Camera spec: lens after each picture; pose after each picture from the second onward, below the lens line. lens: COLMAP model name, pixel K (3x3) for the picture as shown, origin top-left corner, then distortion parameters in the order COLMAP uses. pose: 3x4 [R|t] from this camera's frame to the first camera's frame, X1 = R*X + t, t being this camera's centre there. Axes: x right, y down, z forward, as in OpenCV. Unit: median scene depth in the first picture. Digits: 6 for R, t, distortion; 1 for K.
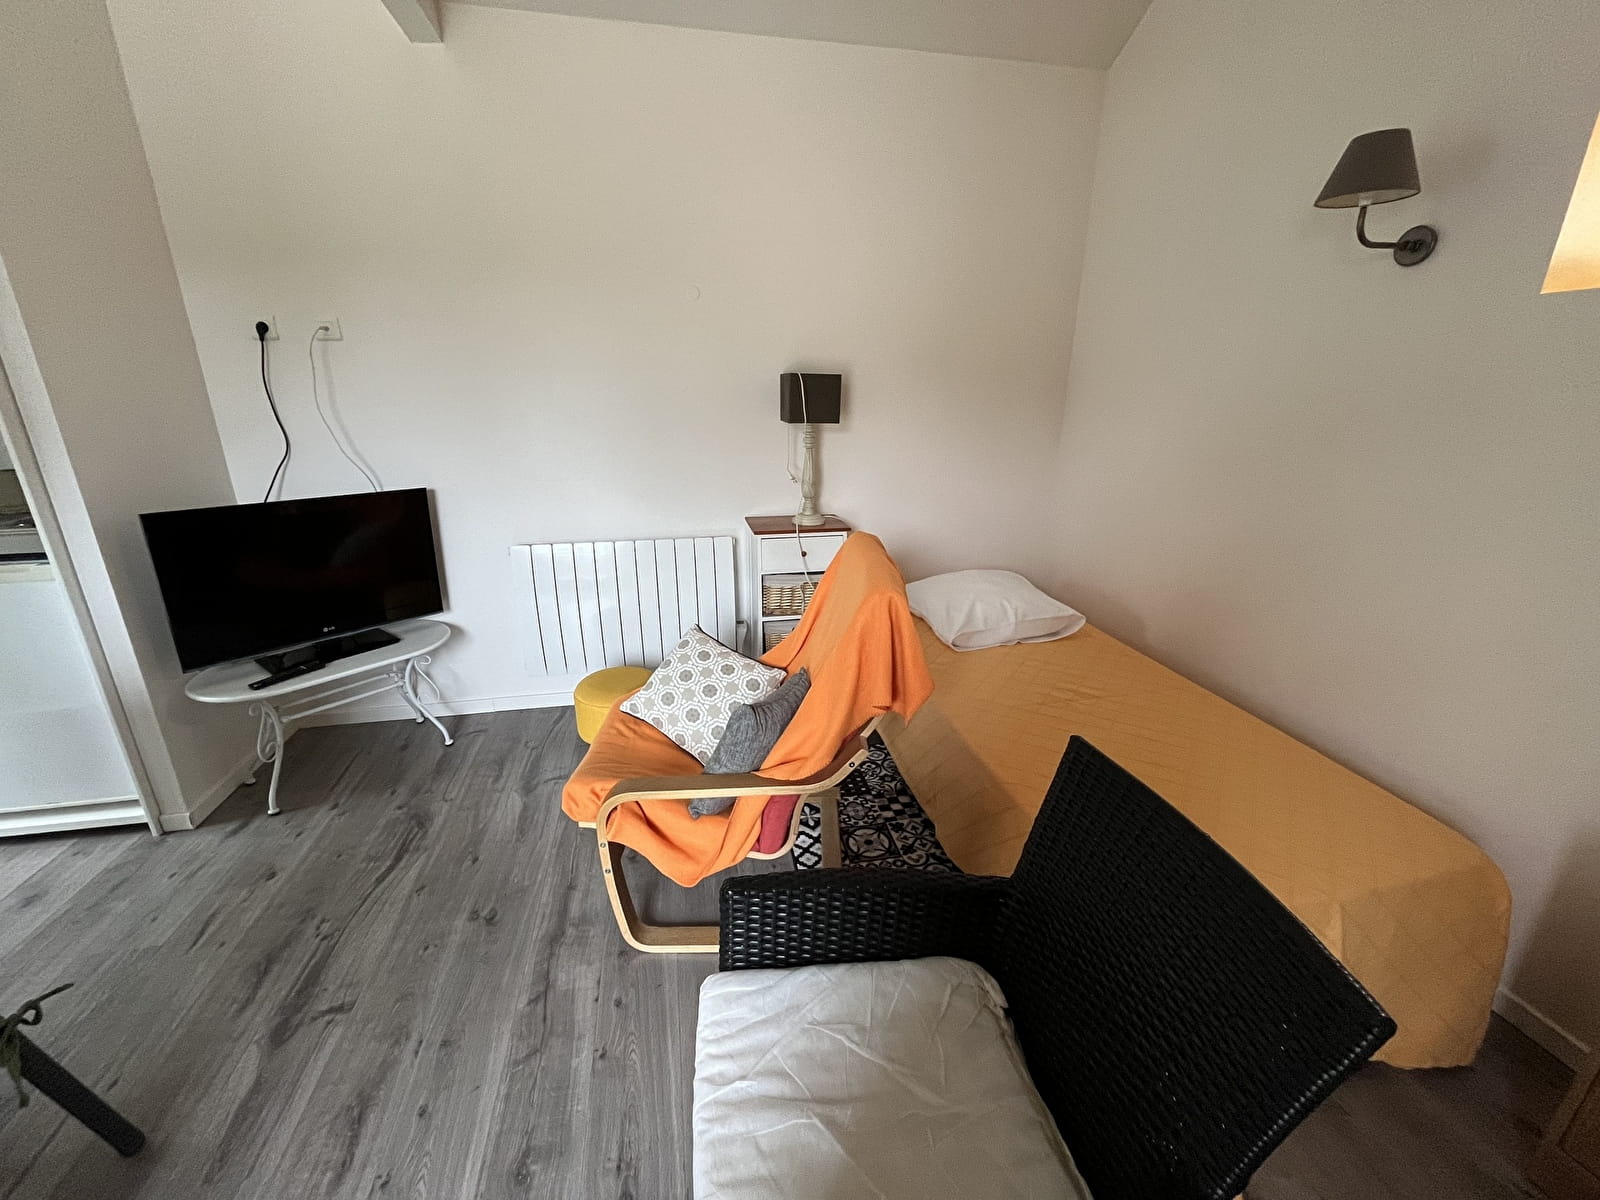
lens RADIAL K [[646.2, 0, 794.3], [0, 646.2, 603.0], [0, 0, 1]] dist [-0.004105, -0.000112]
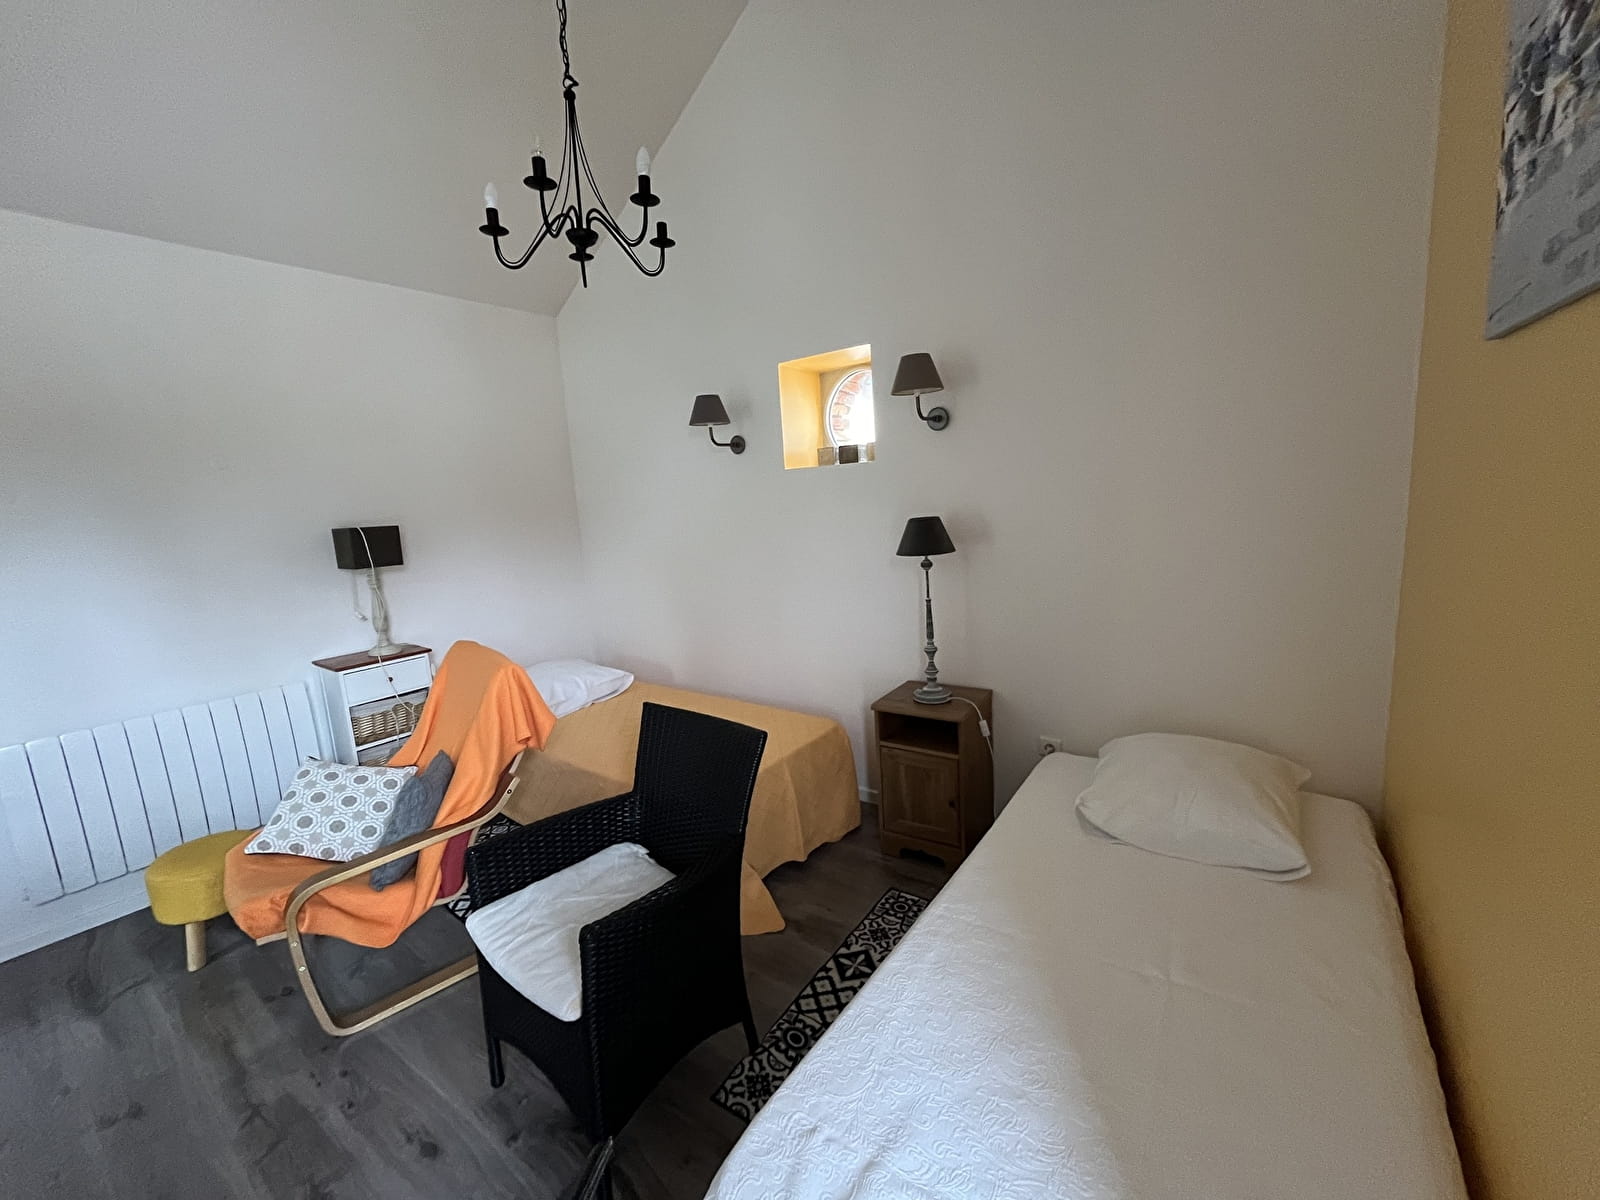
lens RADIAL K [[646.2, 0, 799.9], [0, 646.2, 603.4], [0, 0, 1]] dist [-0.004105, -0.000112]
pose [[0.740496, -0.154023, 0.654174, -0.225075], [0.270911, 0.959206, -0.080818, 0.105642], [-0.615039, 0.237069, 0.752014, -0.414153]]
